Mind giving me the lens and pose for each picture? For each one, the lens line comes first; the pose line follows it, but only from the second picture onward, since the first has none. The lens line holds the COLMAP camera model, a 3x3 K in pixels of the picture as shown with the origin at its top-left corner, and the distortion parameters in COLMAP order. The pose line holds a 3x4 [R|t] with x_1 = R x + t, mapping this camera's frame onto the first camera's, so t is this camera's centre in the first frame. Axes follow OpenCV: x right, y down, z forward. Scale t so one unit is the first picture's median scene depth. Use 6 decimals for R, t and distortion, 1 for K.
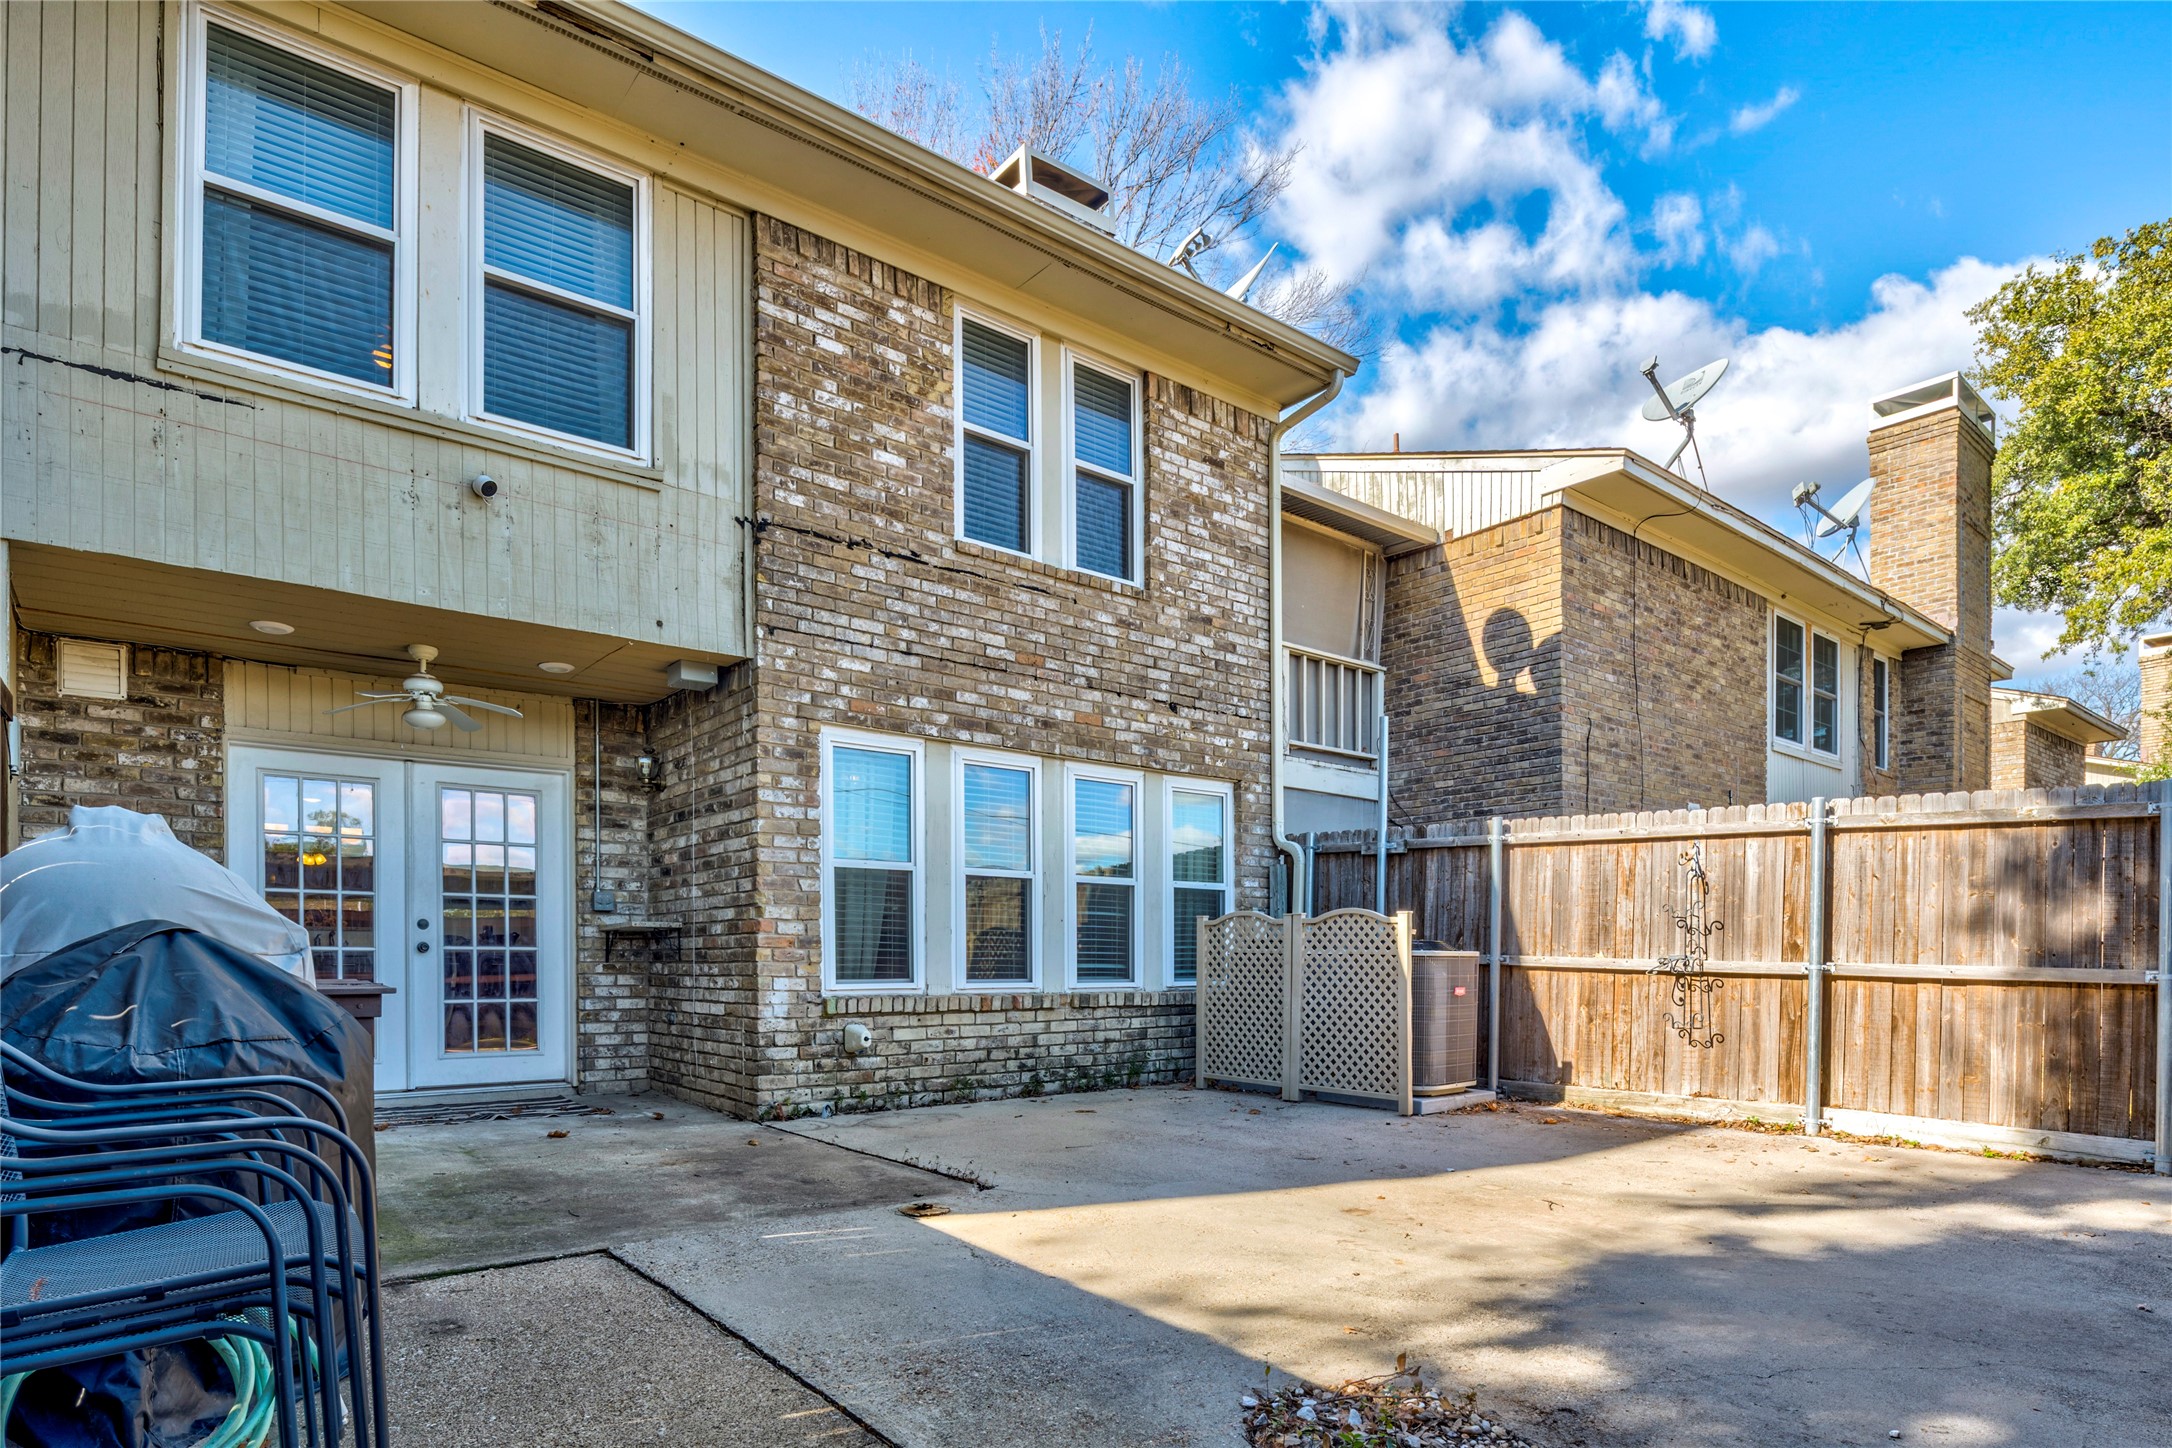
lens RADIAL K [[1180.7, 0, 1054.8], [0, 1180.7, 975.9], [0, 0, 1]] dist [-0.004210, -0.005897]
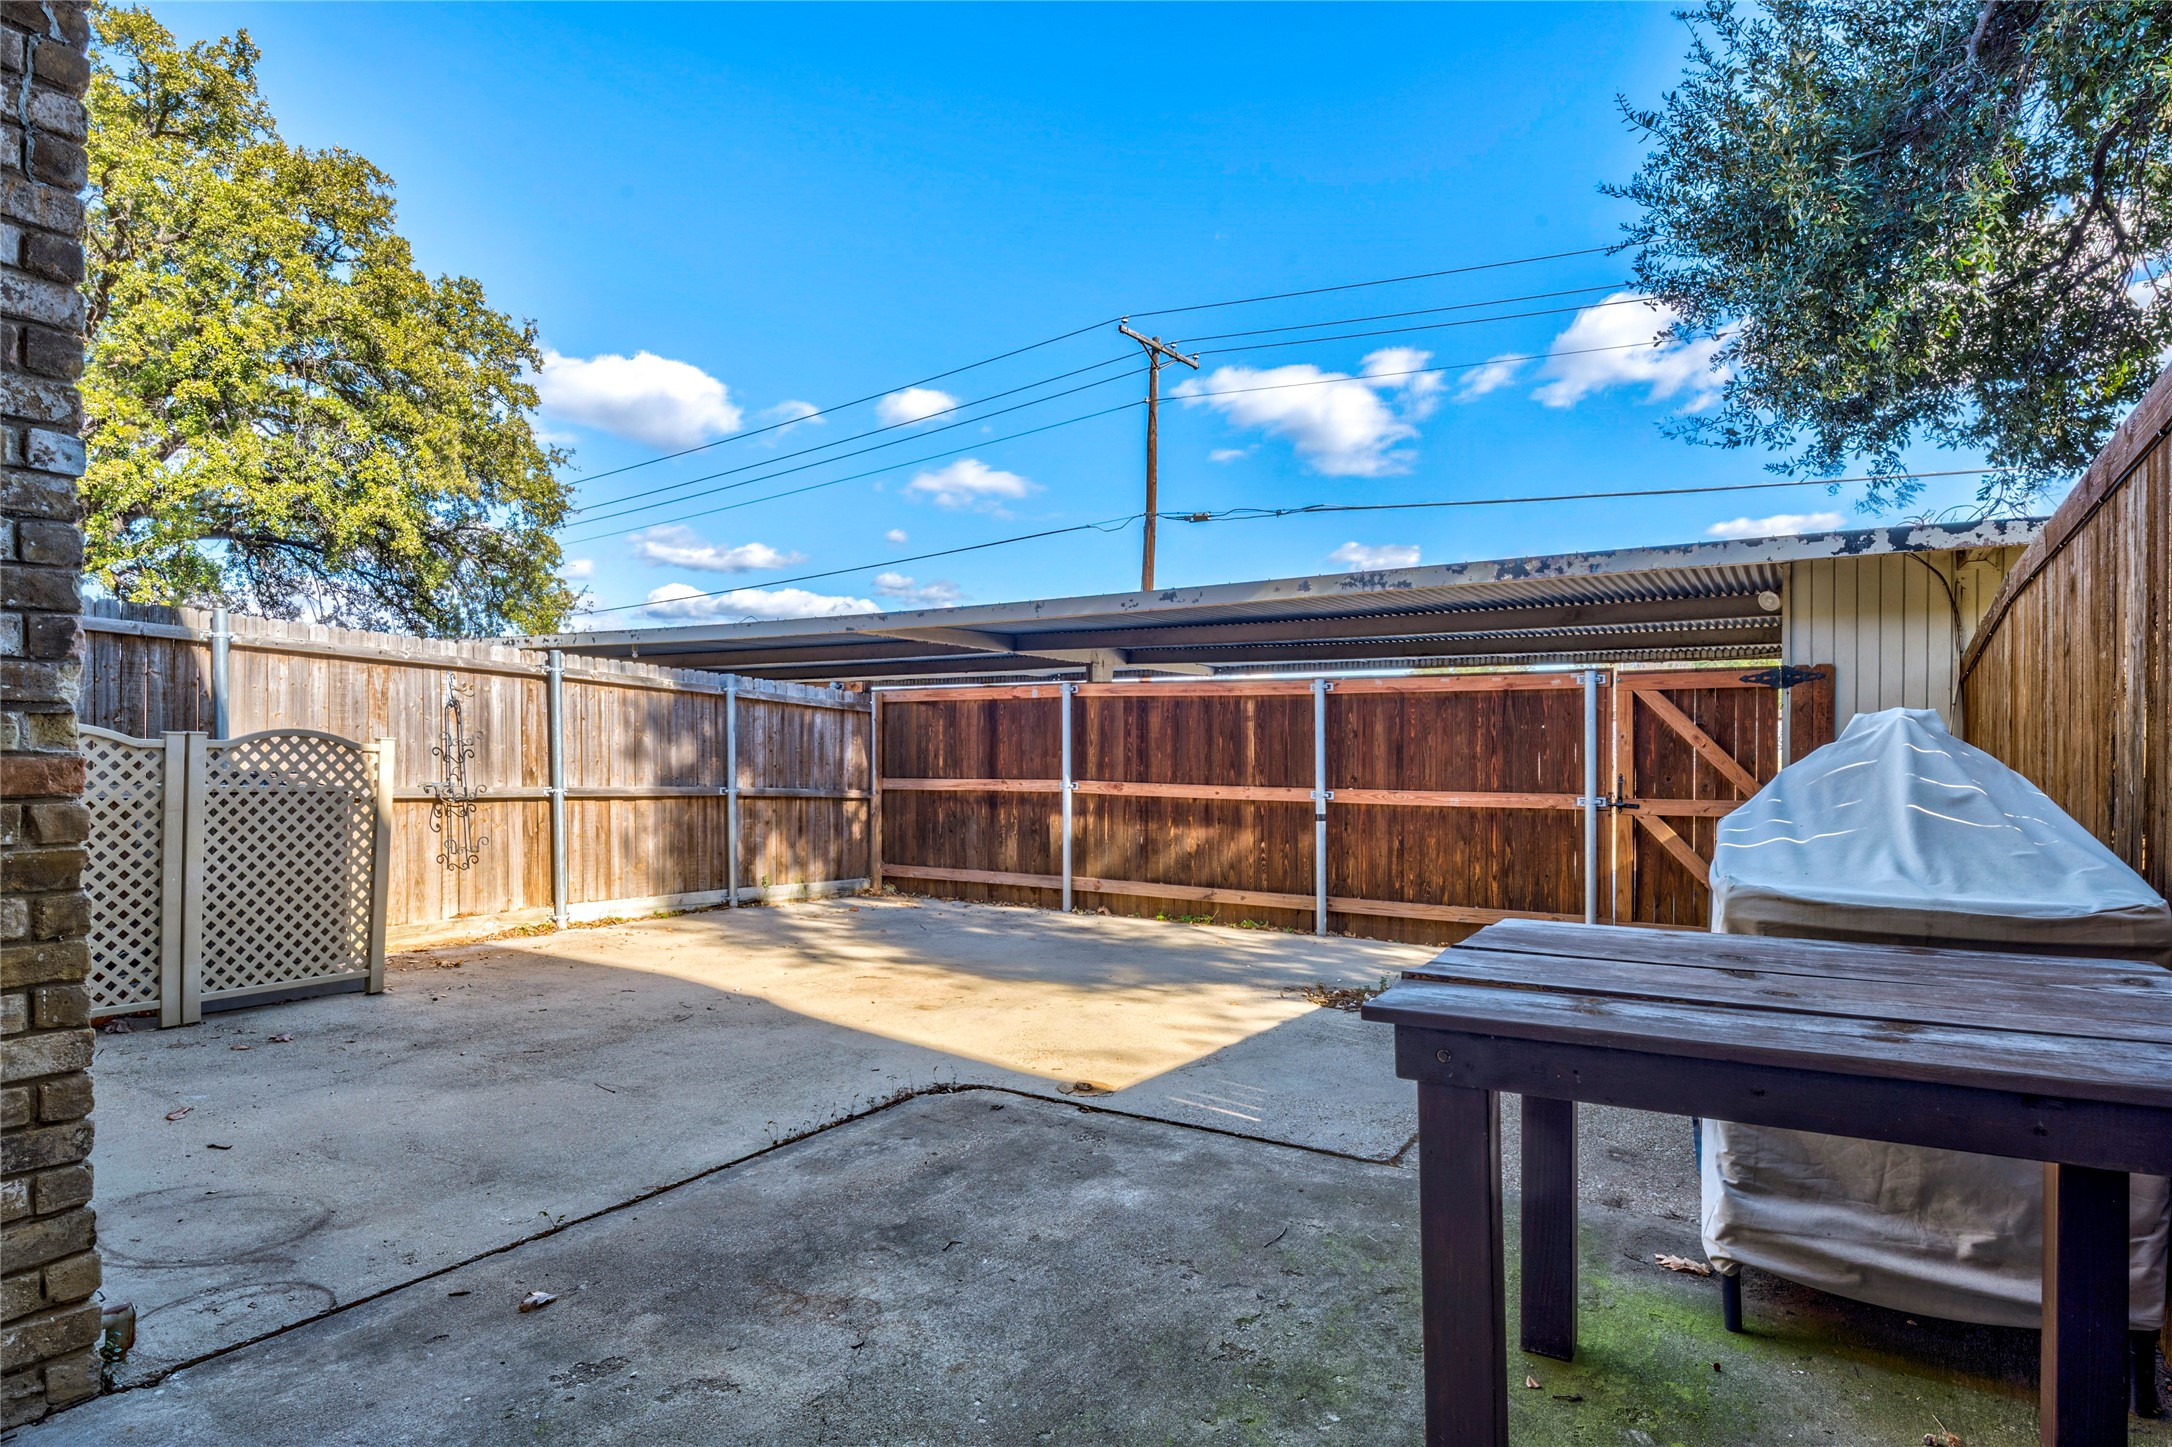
lens RADIAL K [[1180.7, 0, 1085.2], [0, 1180.7, 737.7], [0, 0, 1]] dist [-0.004210, -0.005897]
pose [[-0.347314, 0.006884, 0.937724, -0.581254], [0.005627, 0.999970, -0.005257, -0.044695], [-0.937732, 0.003451, -0.347342, 0.780944]]
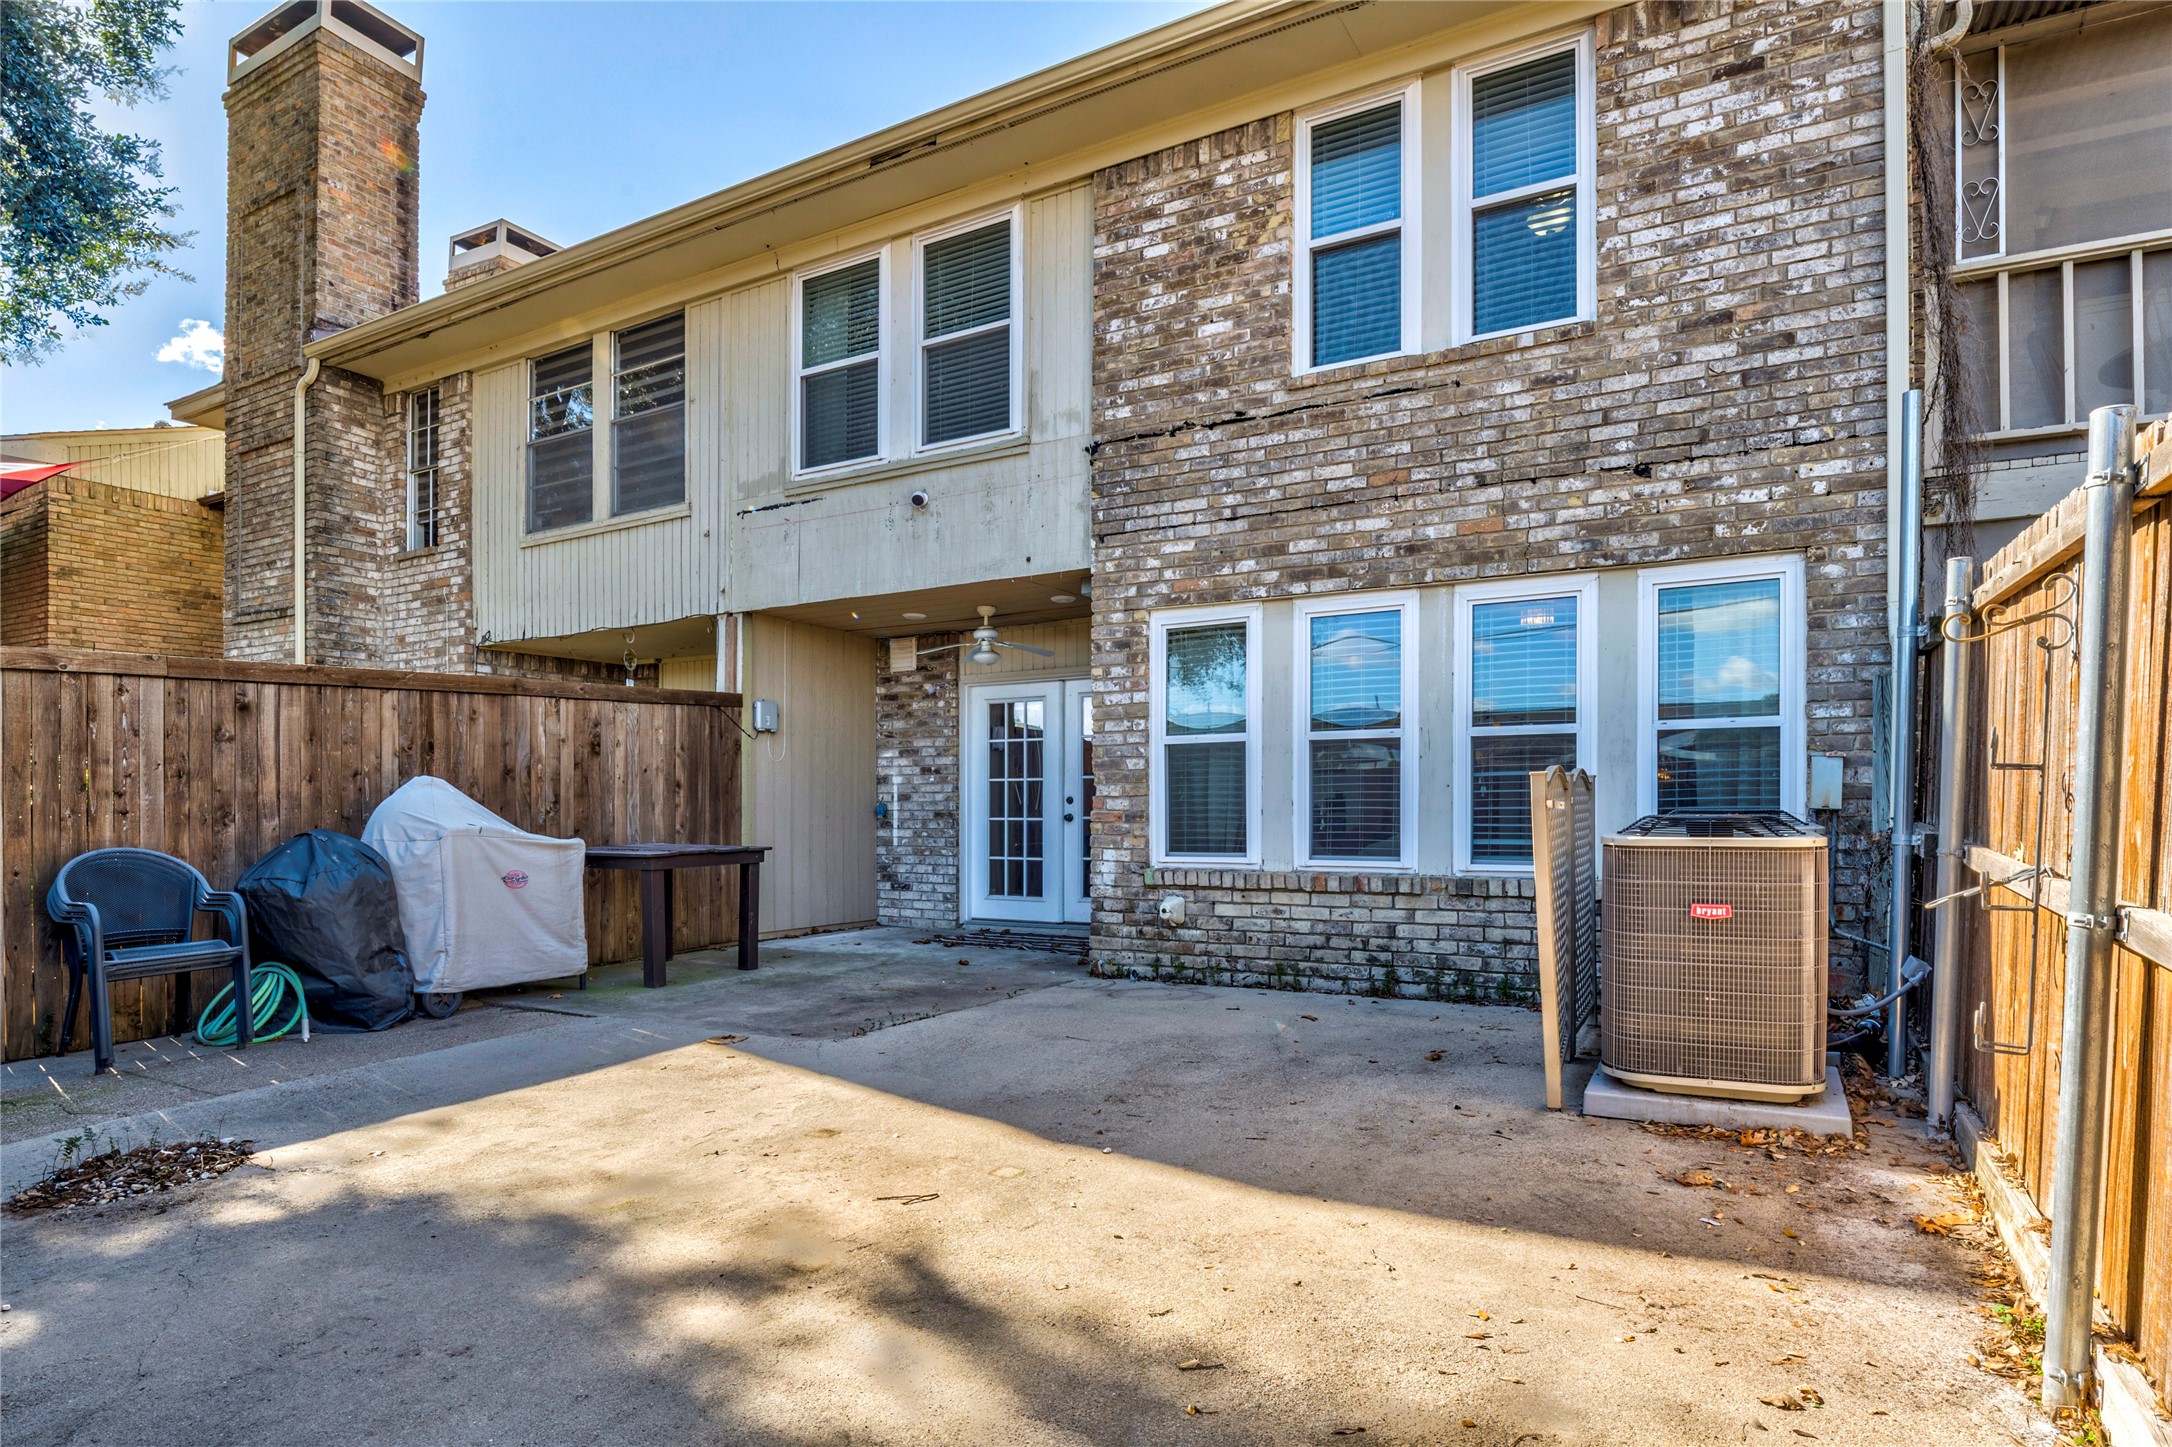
lens RADIAL K [[1180.7, 0, 1092.8], [0, 1180.7, 816.9], [0, 0, 1]] dist [-0.004210, -0.005897]
pose [[0.379587, 0.004248, -0.925146, 0.724148], [-0.006189, 0.999979, 0.002053, -0.028498], [0.925135, 0.004946, 0.379605, 0.518712]]
